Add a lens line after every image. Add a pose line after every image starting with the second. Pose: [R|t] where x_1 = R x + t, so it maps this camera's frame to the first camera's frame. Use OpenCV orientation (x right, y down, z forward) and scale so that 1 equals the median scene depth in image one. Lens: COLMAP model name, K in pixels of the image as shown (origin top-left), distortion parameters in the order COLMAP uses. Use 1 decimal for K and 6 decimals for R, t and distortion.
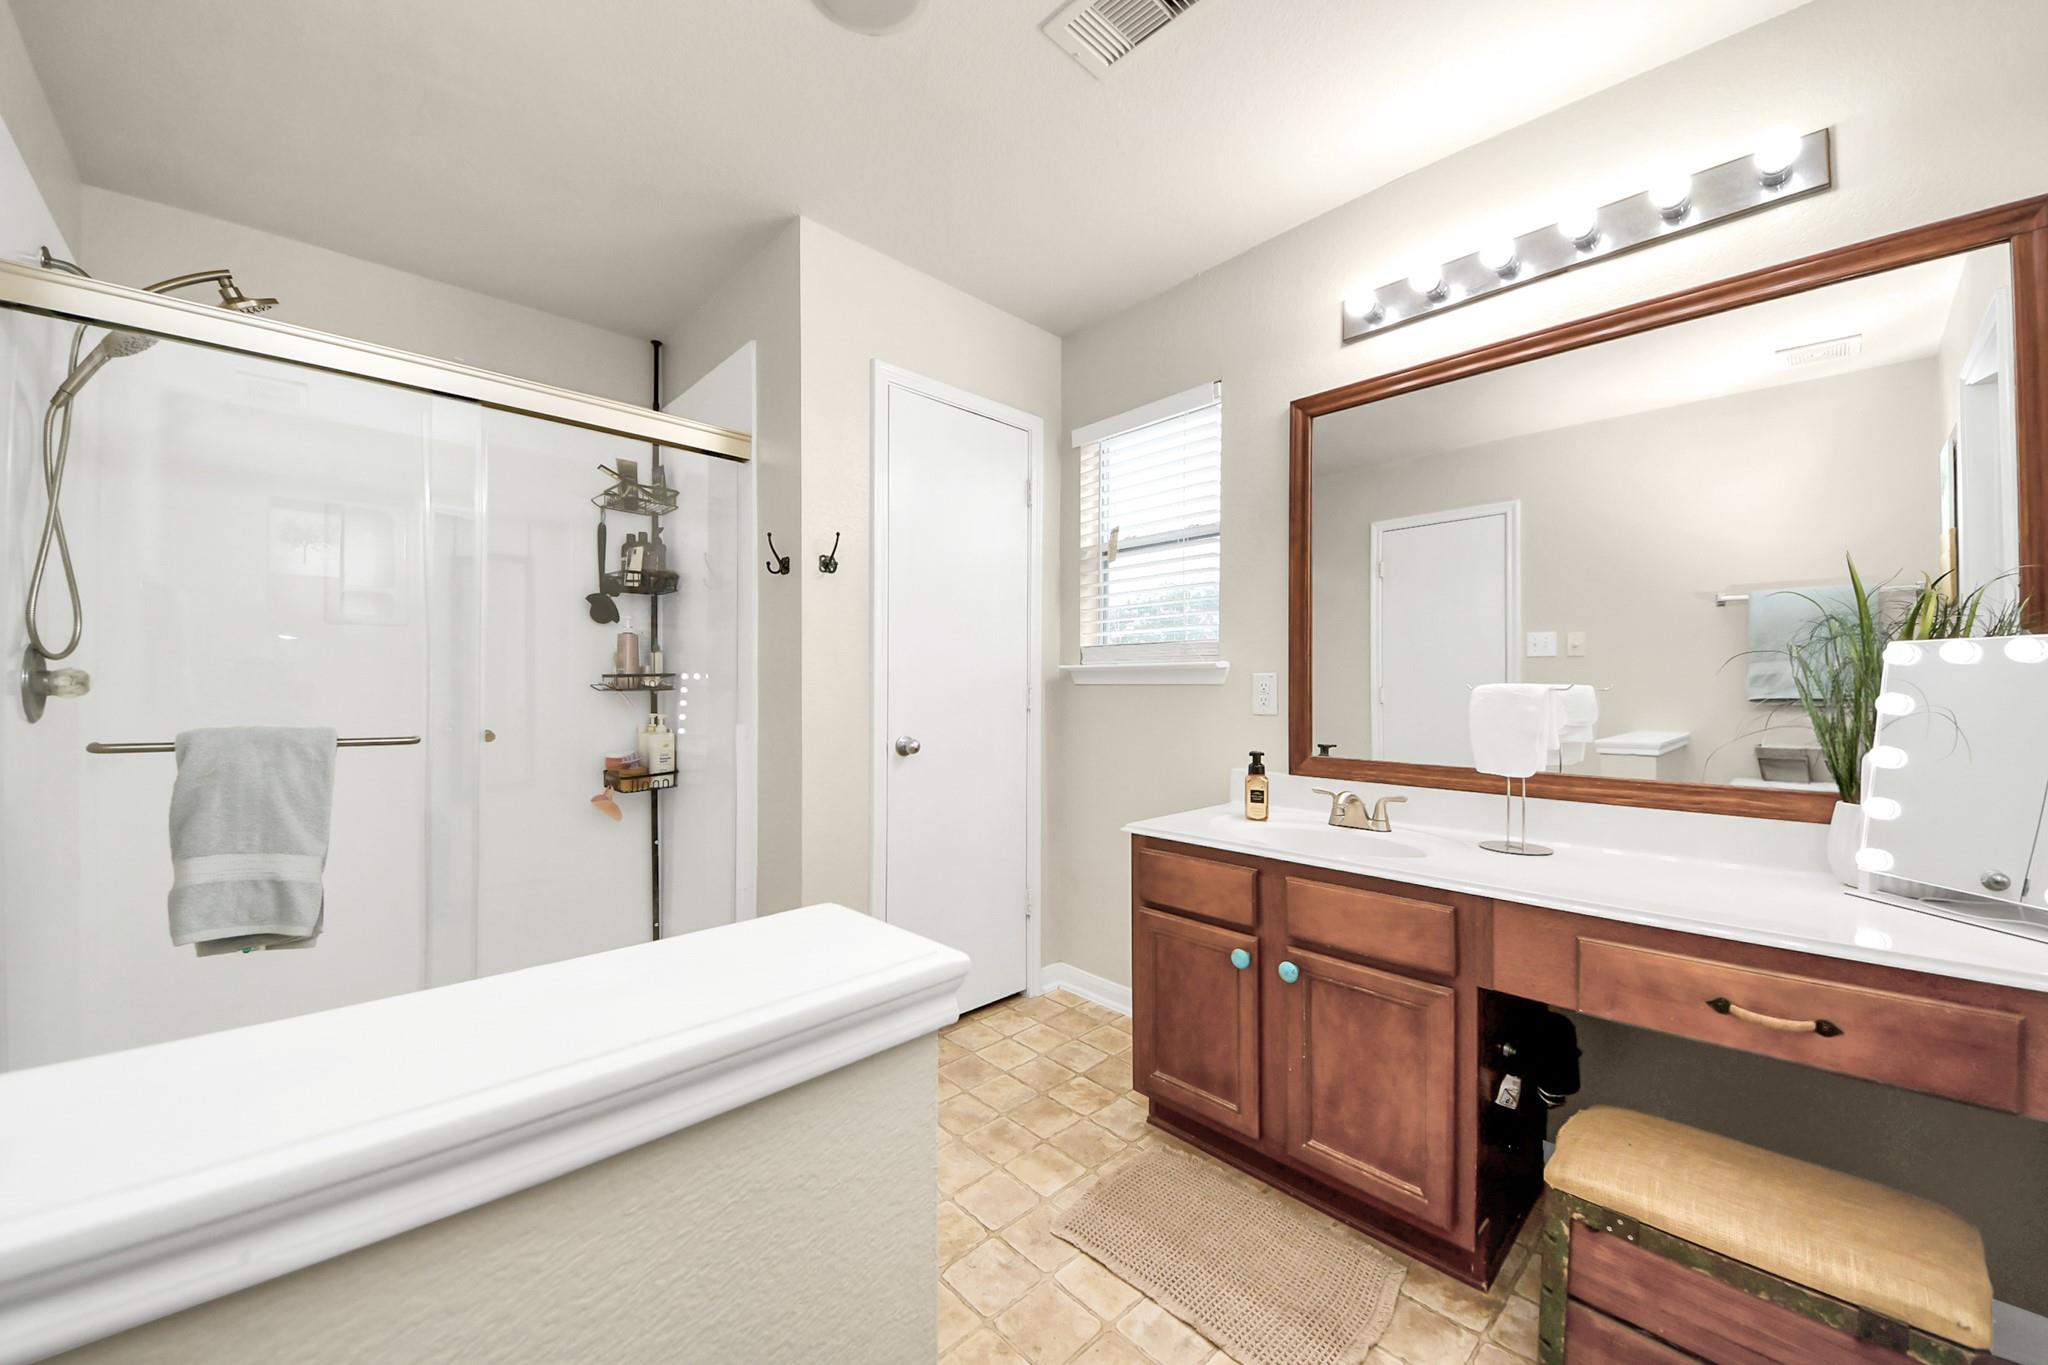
lens RADIAL K [[725.8, 0, 1019.9], [0, 725.8, 679.3], [0, 0, 1]] dist [0.002892, -0.005967]
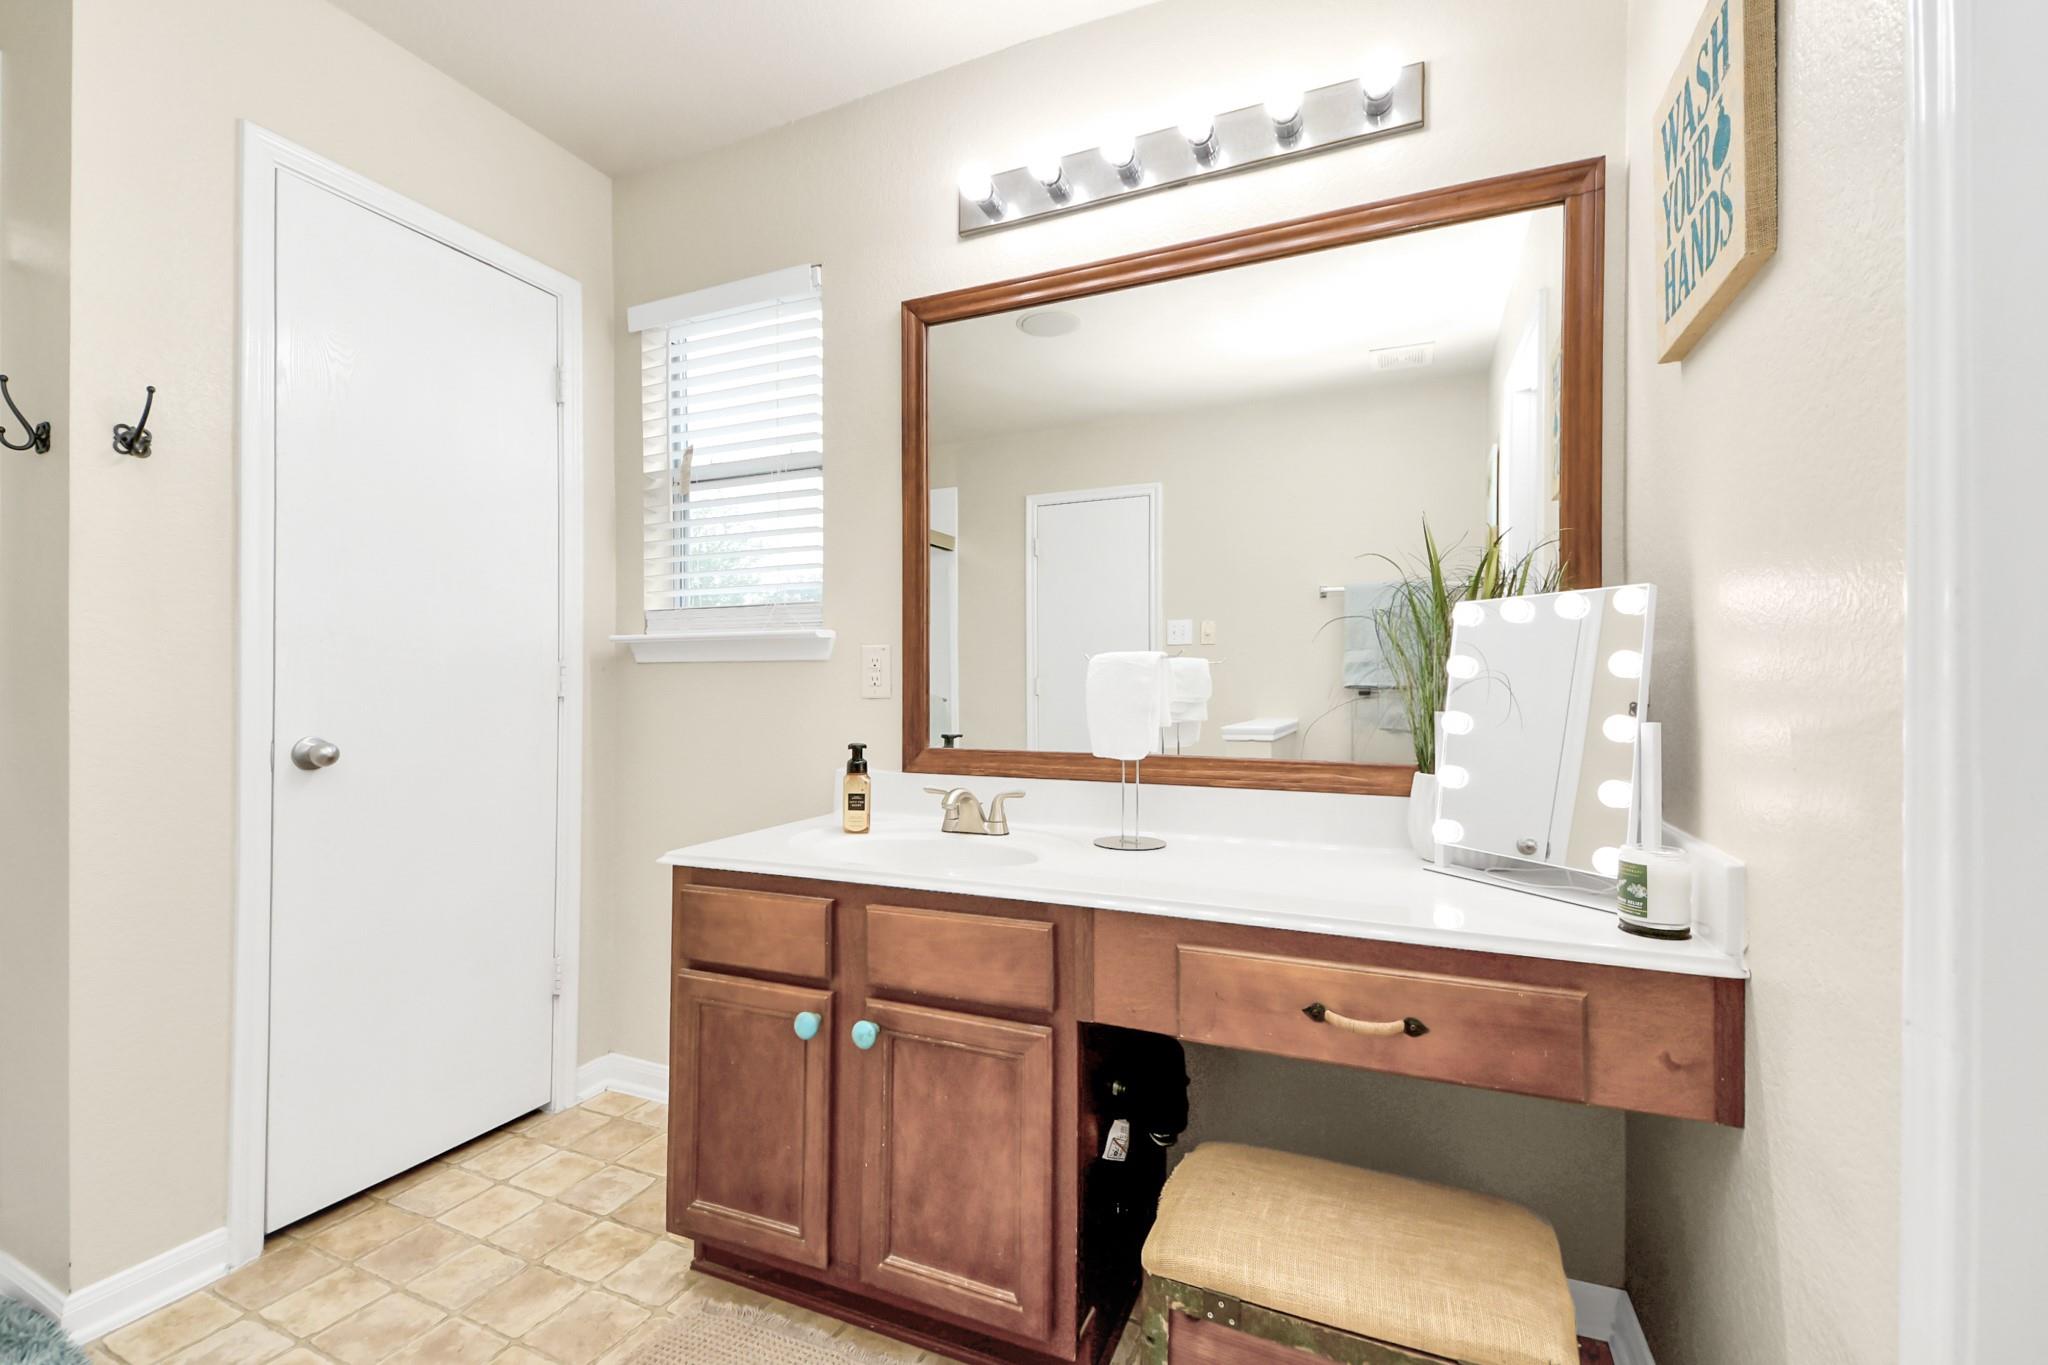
lens RADIAL K [[849.3, 0, 992.4], [0, 849.3, 678.6], [0, 0, 1]] dist [0.008940, -0.003655]
pose [[0.922821, 0.002222, 0.385223, 0.134155], [-0.002629, 0.999996, 0.000530, 0.035347], [-0.385221, -0.001501, 0.922823, 0.130083]]
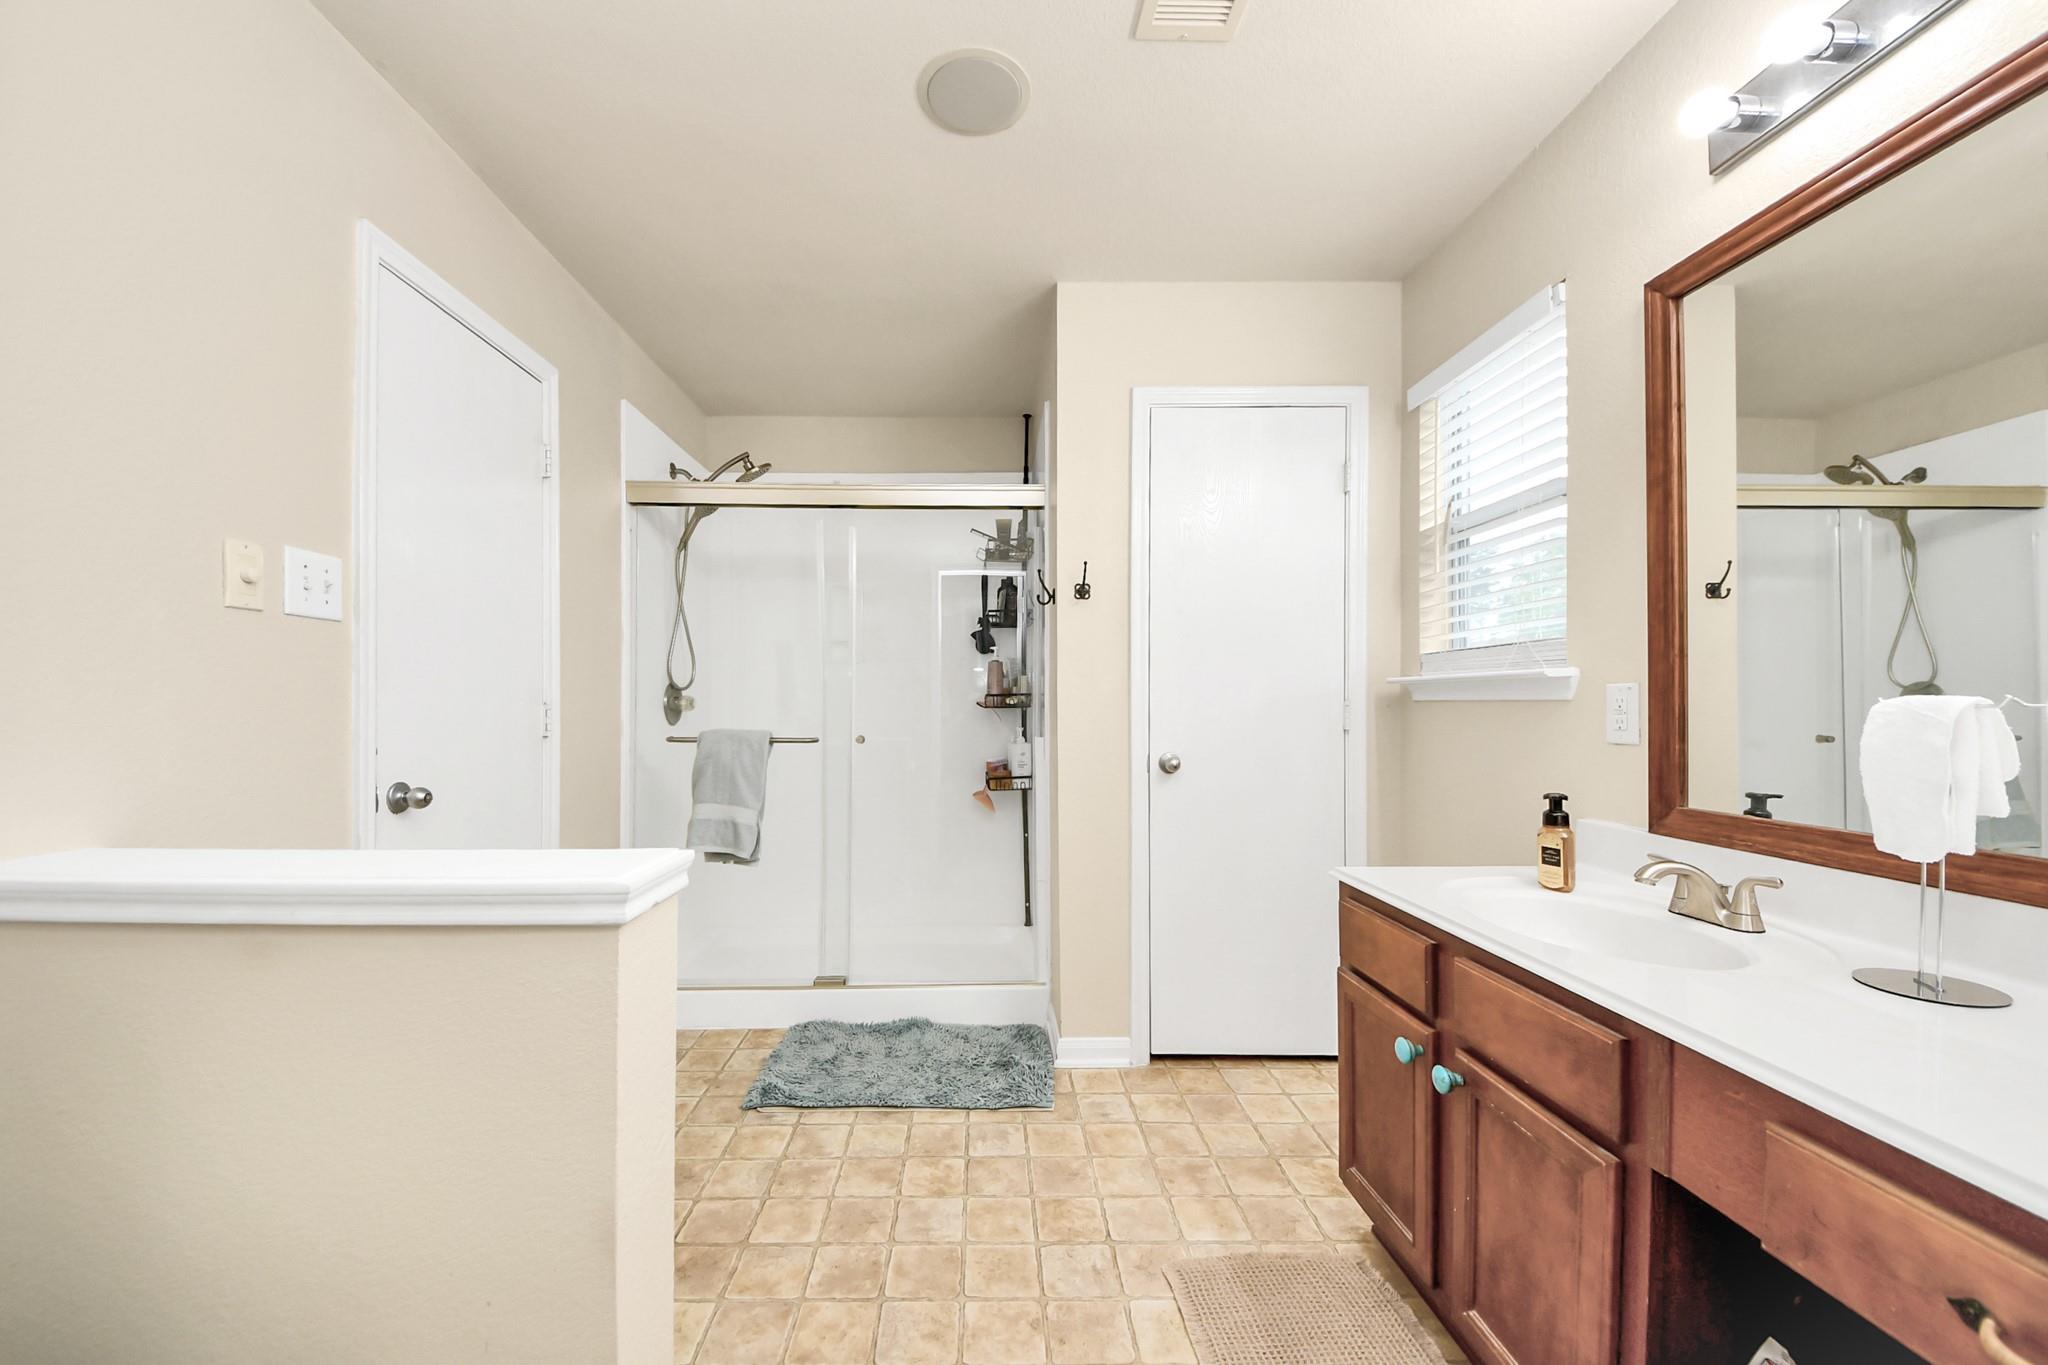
lens RADIAL K [[766.5, 0, 1020.4], [0, 766.5, 694.3], [0, 0, 1]] dist [-0.013131, -0.002933]
pose [[0.754820, -0.010385, -0.655849, 0.491842], [0.007597, 0.999946, -0.007089, 0.004422], [0.655888, 0.000369, 0.754858, 0.099077]]
